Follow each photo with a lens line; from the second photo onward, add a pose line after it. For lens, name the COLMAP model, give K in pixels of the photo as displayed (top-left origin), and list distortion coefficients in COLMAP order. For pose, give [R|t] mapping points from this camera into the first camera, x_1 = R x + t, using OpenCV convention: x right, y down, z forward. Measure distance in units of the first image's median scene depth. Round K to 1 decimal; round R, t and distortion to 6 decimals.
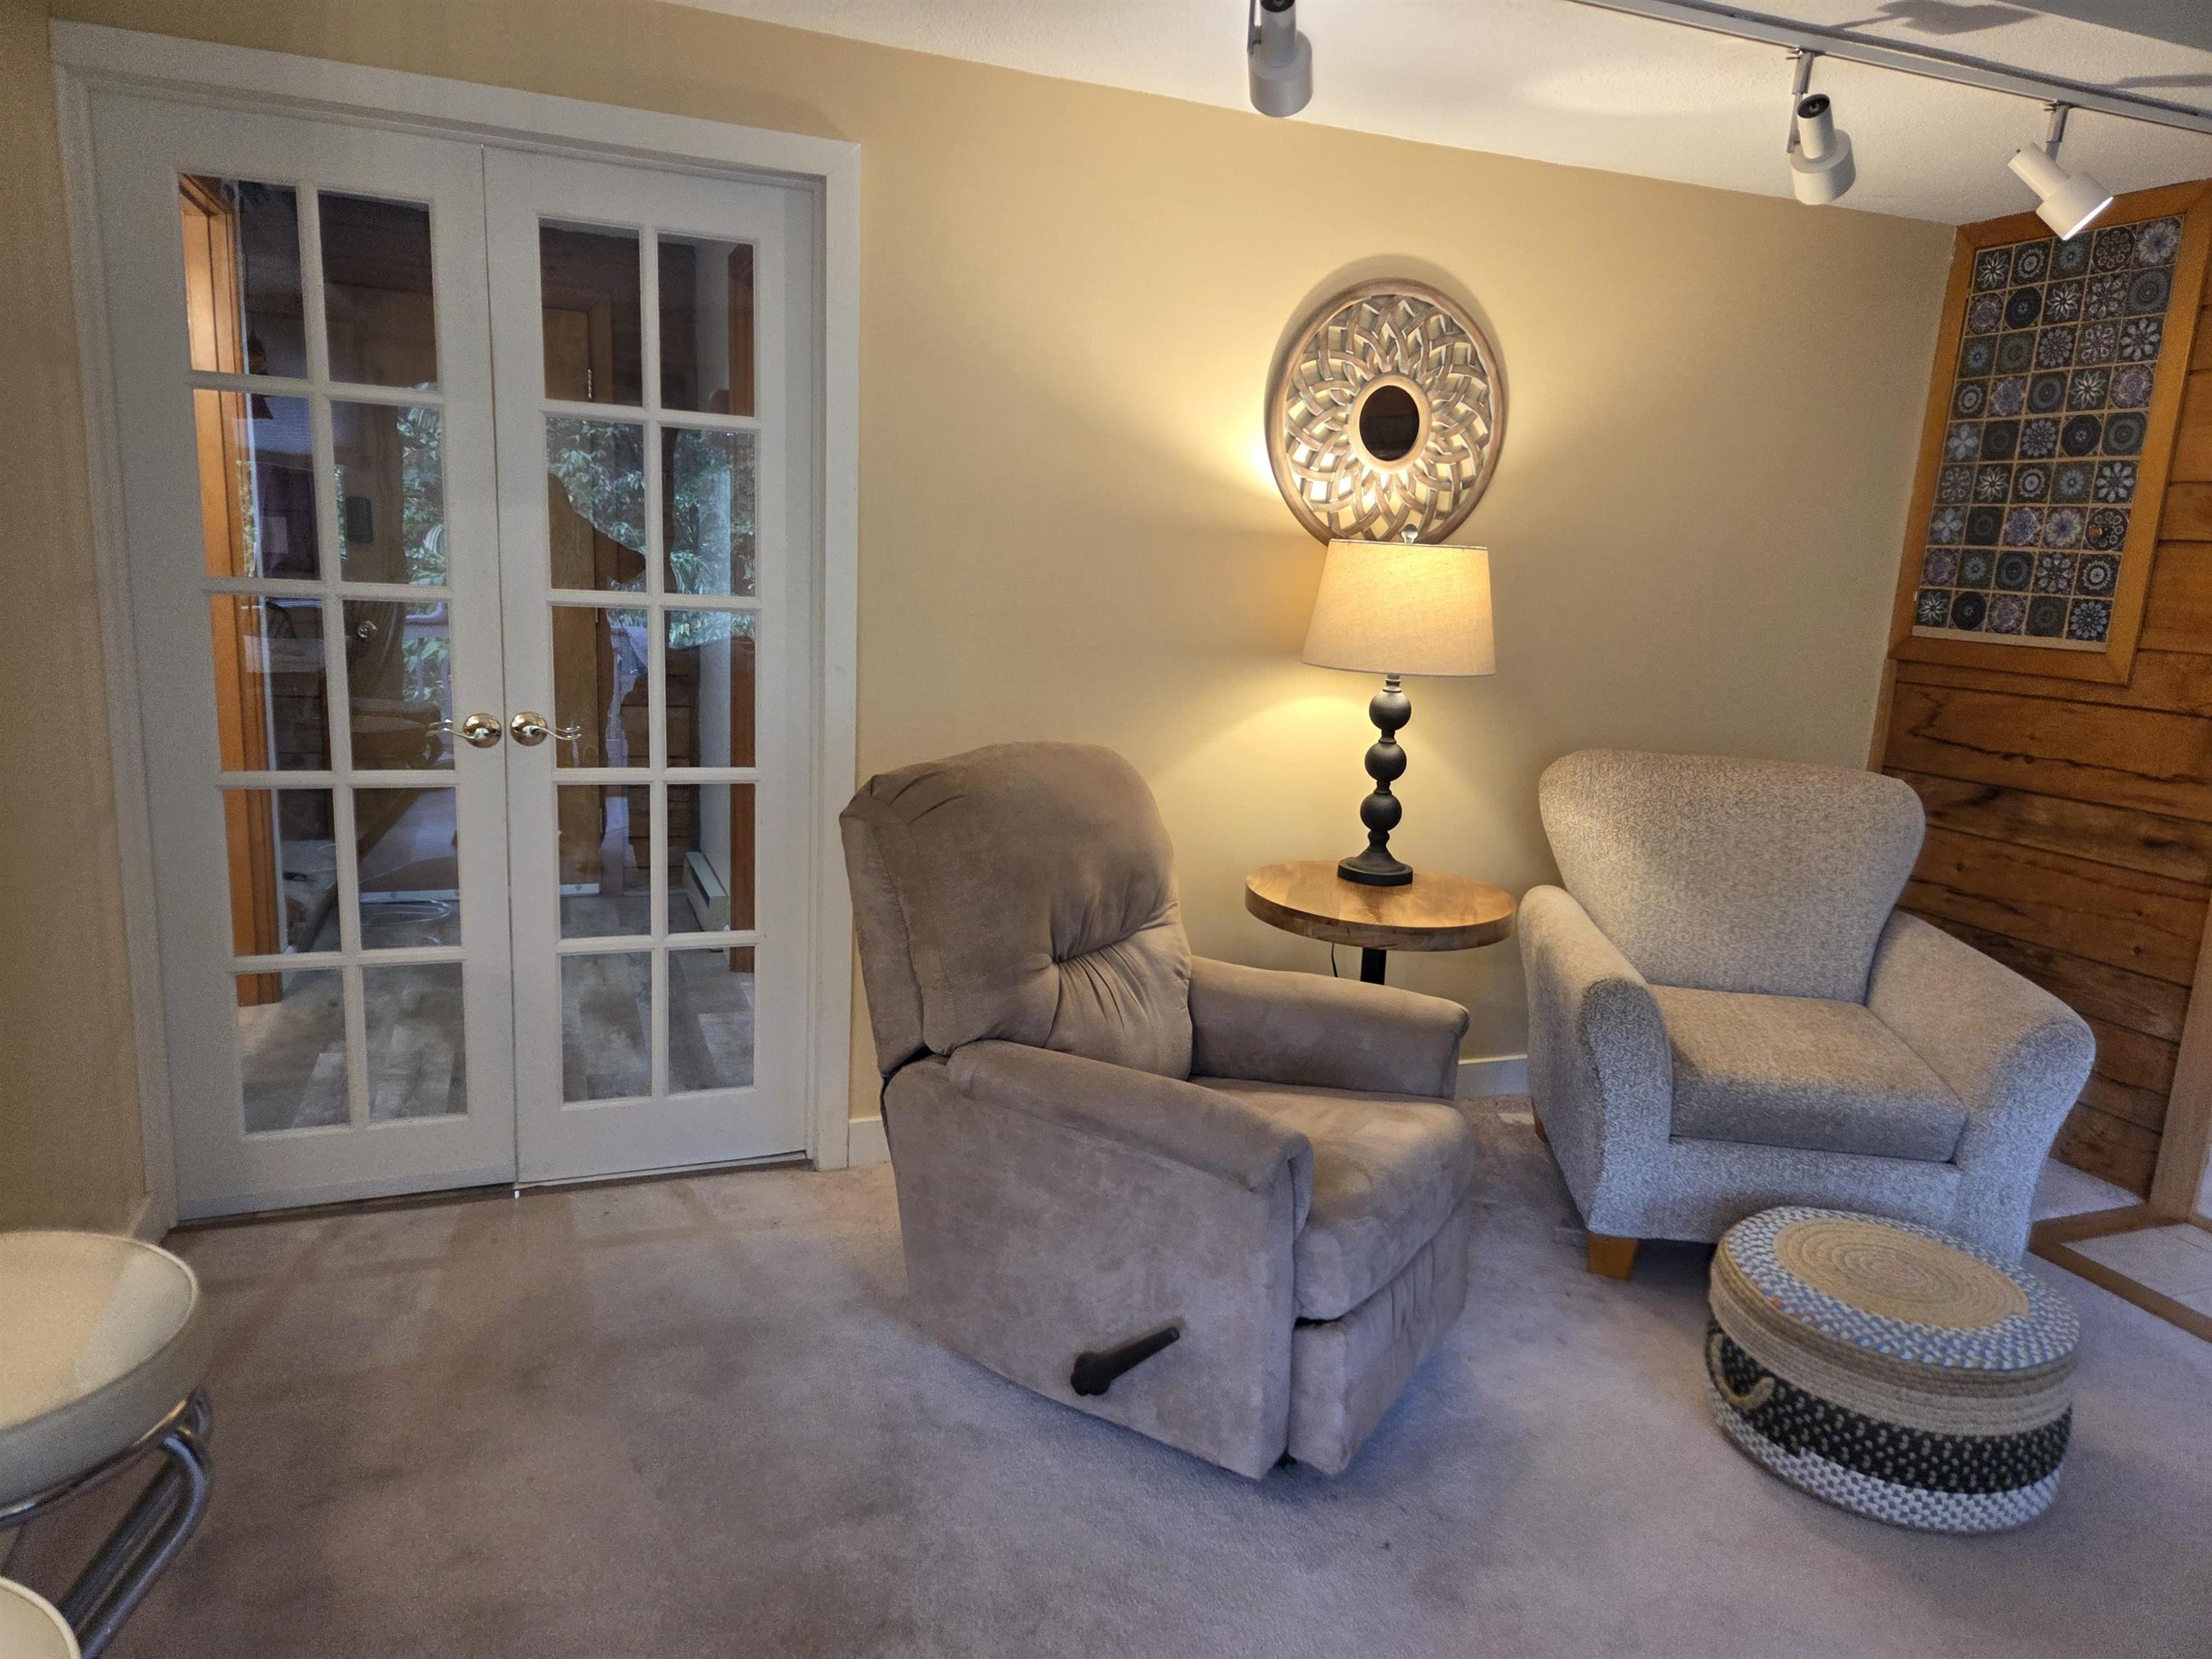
lens RADIAL K [[1477.4, 0, 1116.6], [0, 1477.4, 839.1], [0, 0, 1]] dist [0.067231, -0.049677]
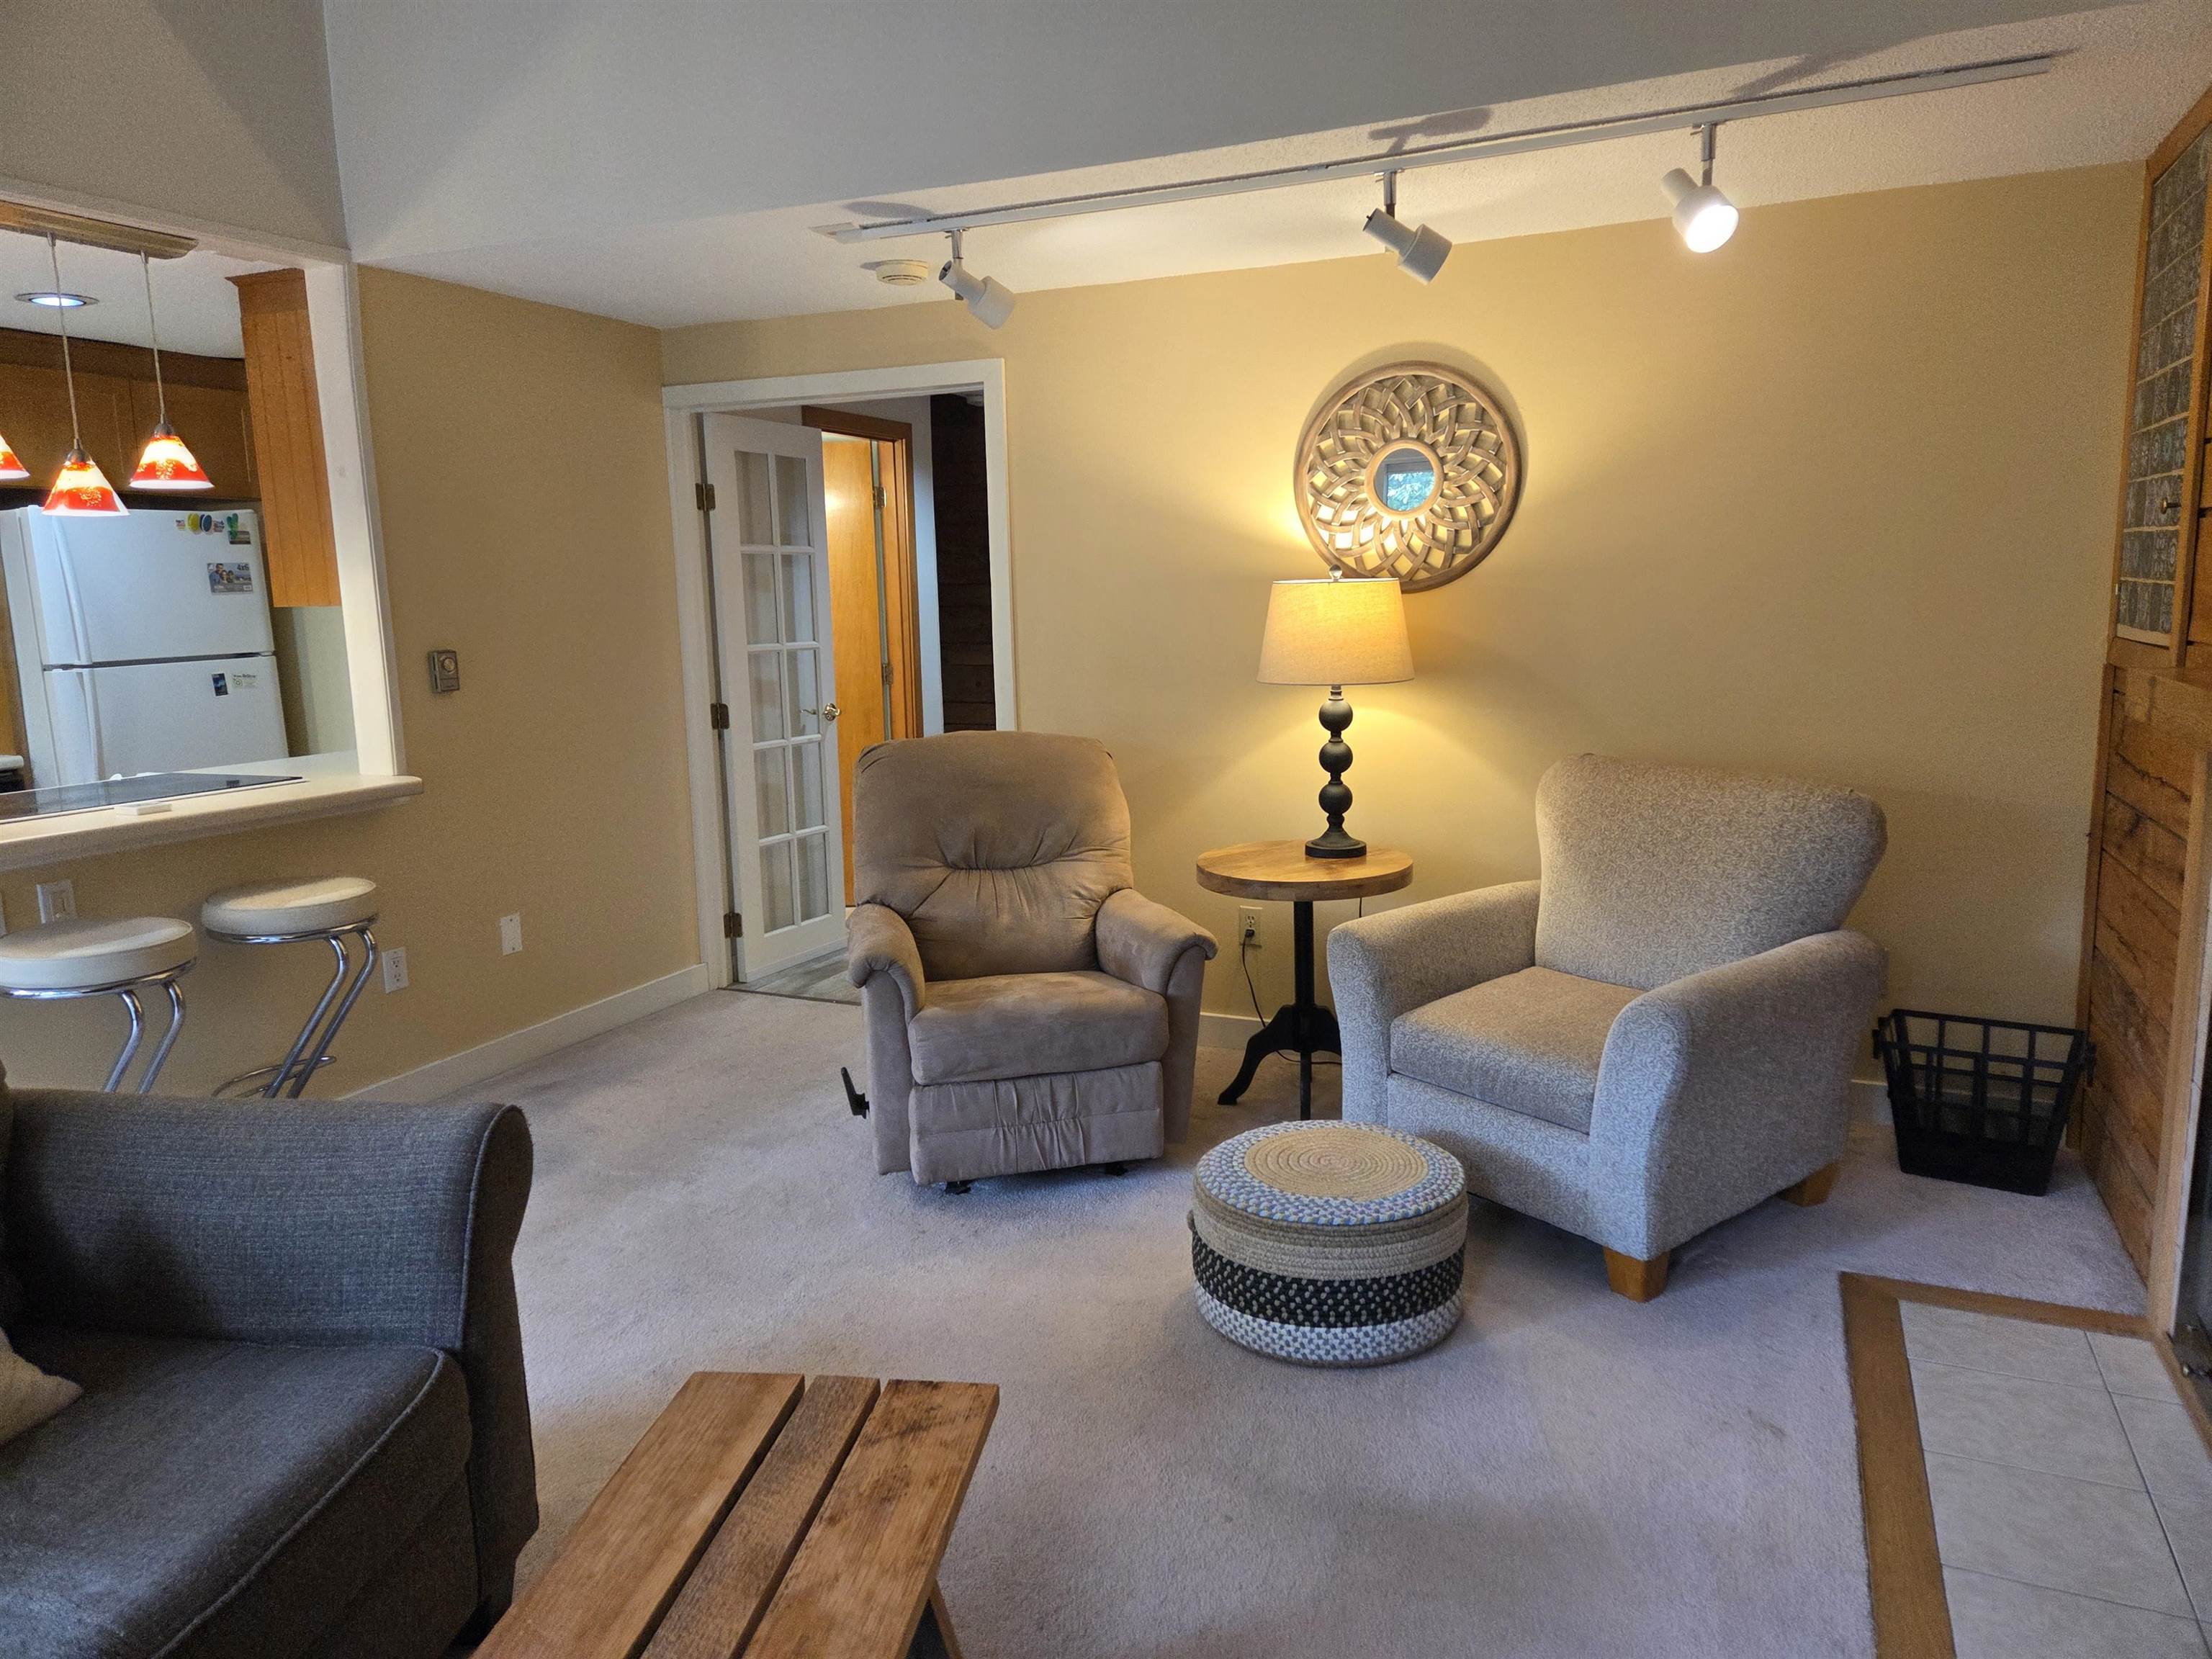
lens RADIAL K [[1477.4, 0, 1105.5], [0, 1477.4, 820.6], [0, 0, 1]] dist [0.067231, -0.049677]
pose [[0.712366, 0.041201, -0.700598, 0.855385], [-0.082448, 0.996276, -0.025243, 0.044592], [0.696949, 0.075745, 0.713109, -0.002189]]
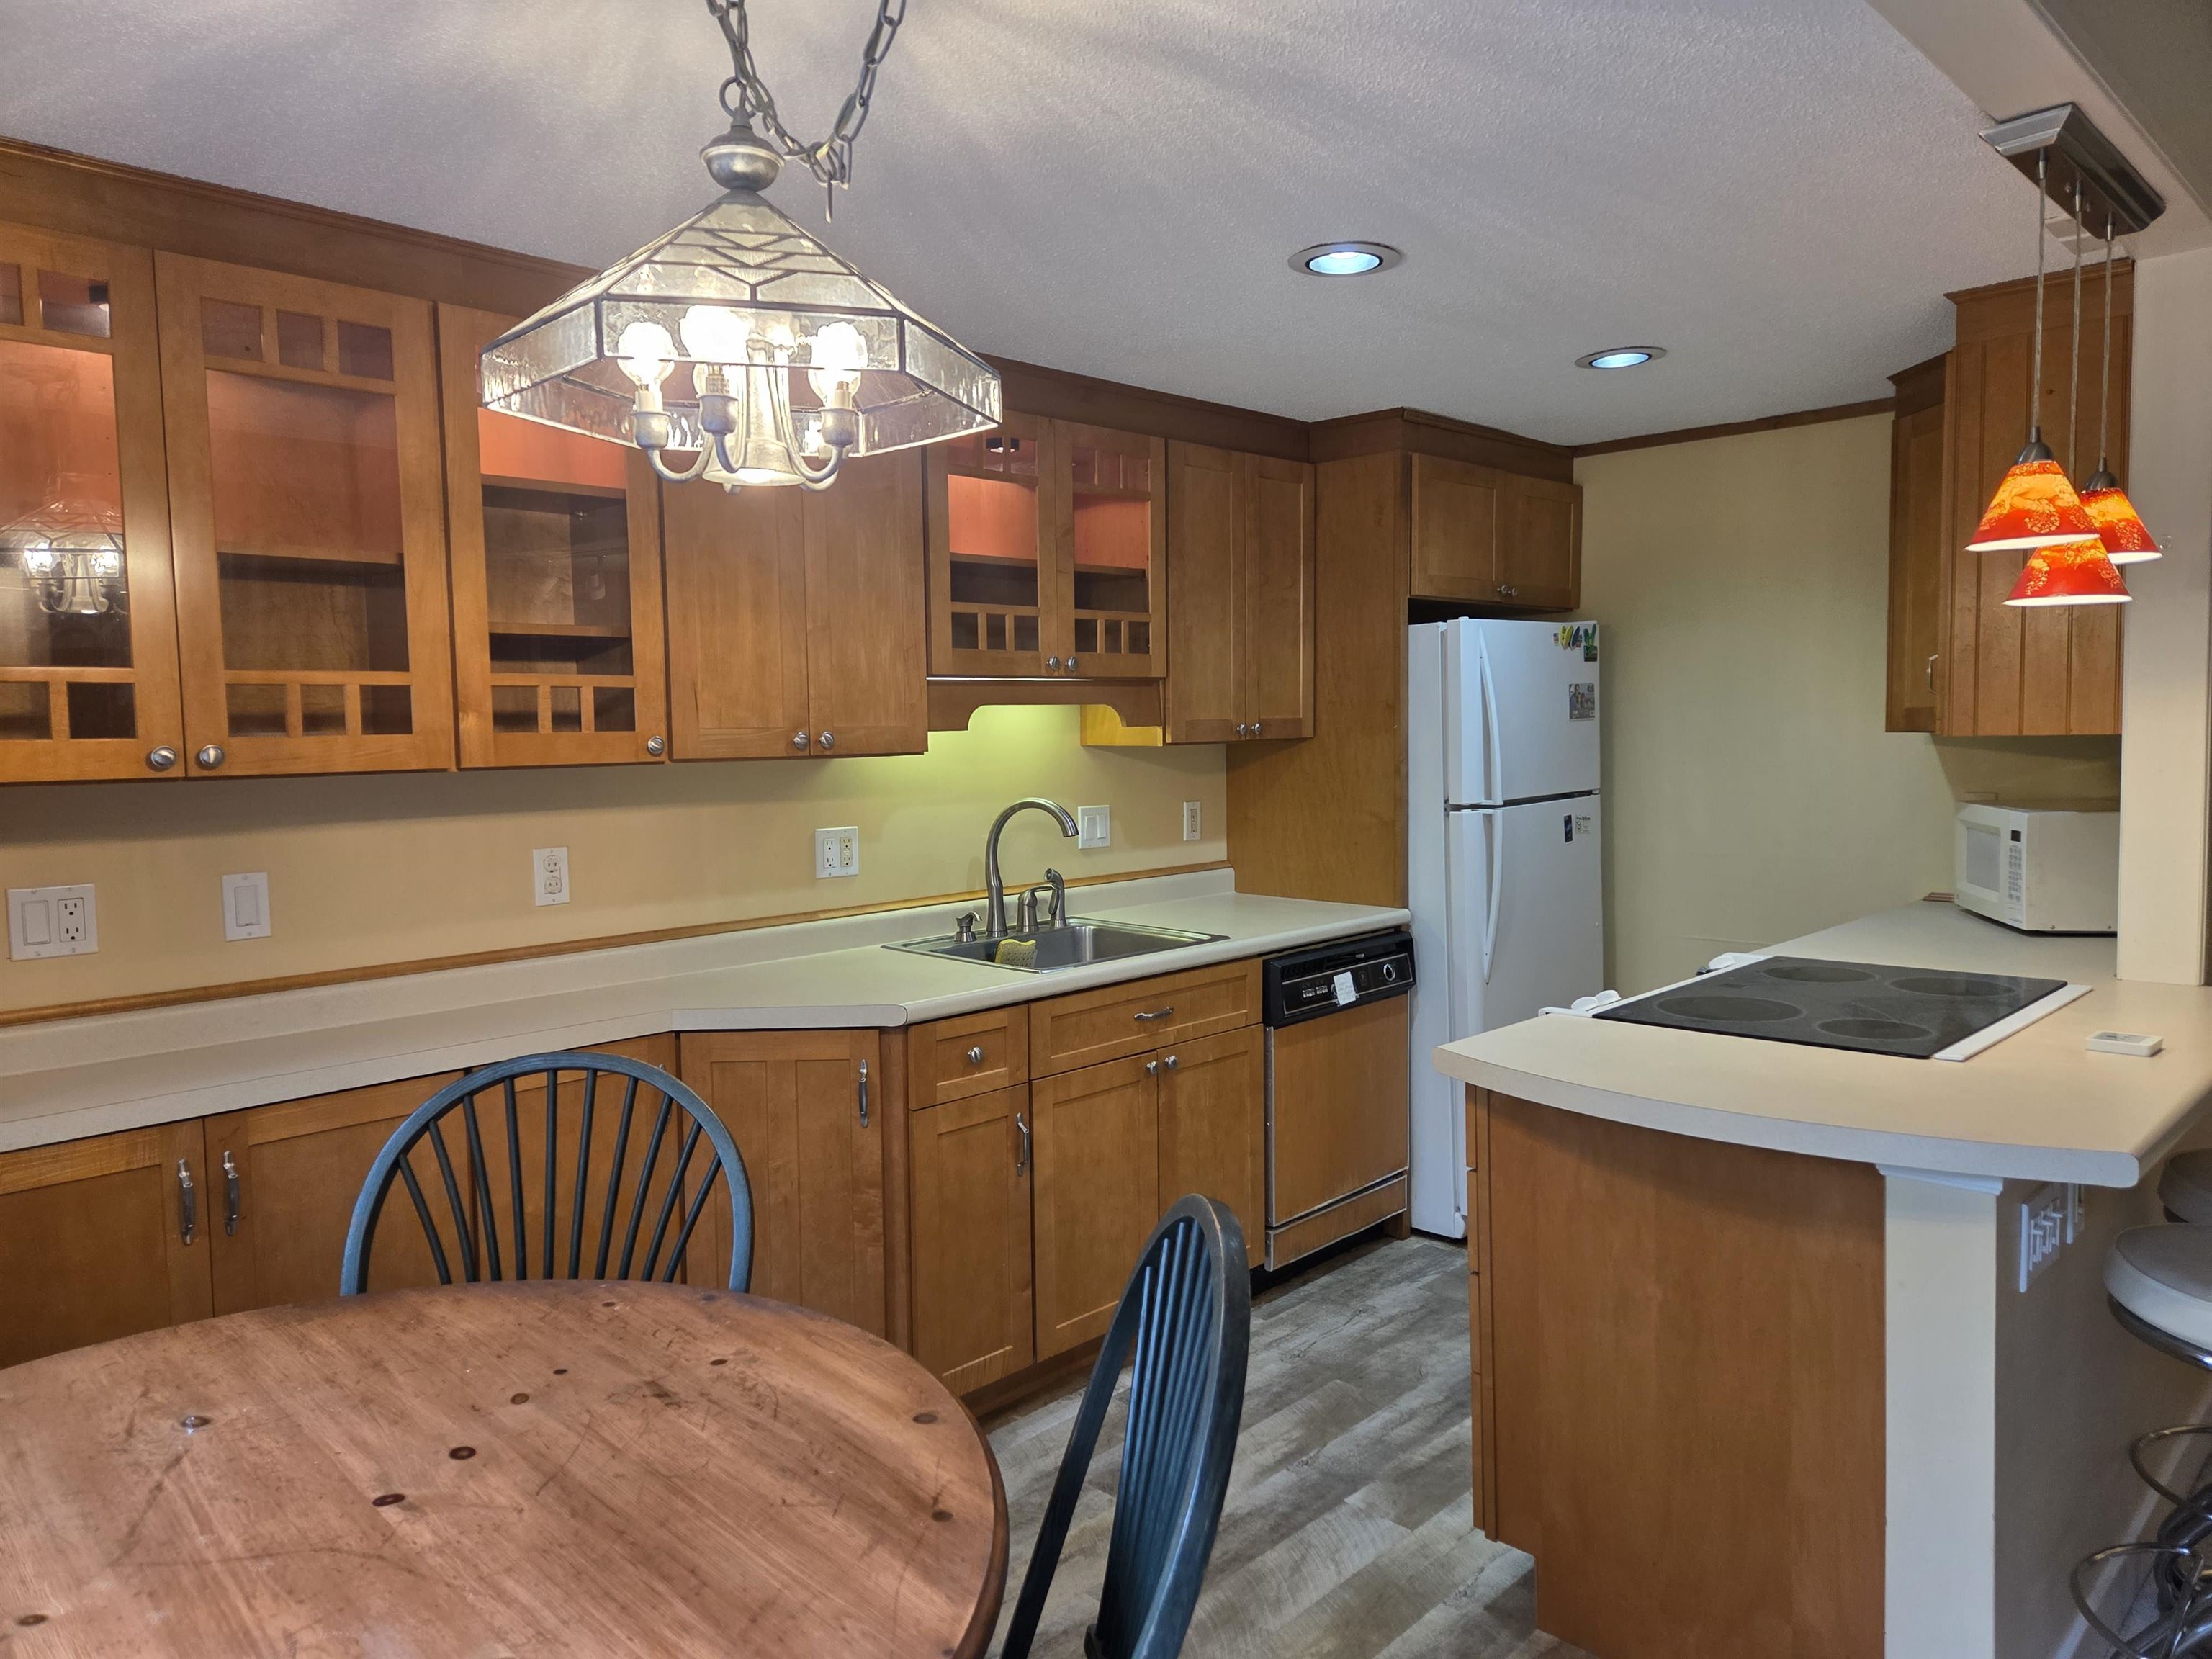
lens RADIAL K [[1477.4, 0, 1114.8], [0, 1477.4, 824.9], [0, 0, 1]] dist [0.067231, -0.049677]
pose [[0.406170, 0.000481, -0.913797, 0.129613], [-0.141984, 0.987888, -0.062590, 0.073330], [0.902700, 0.155167, 0.401319, -0.405373]]
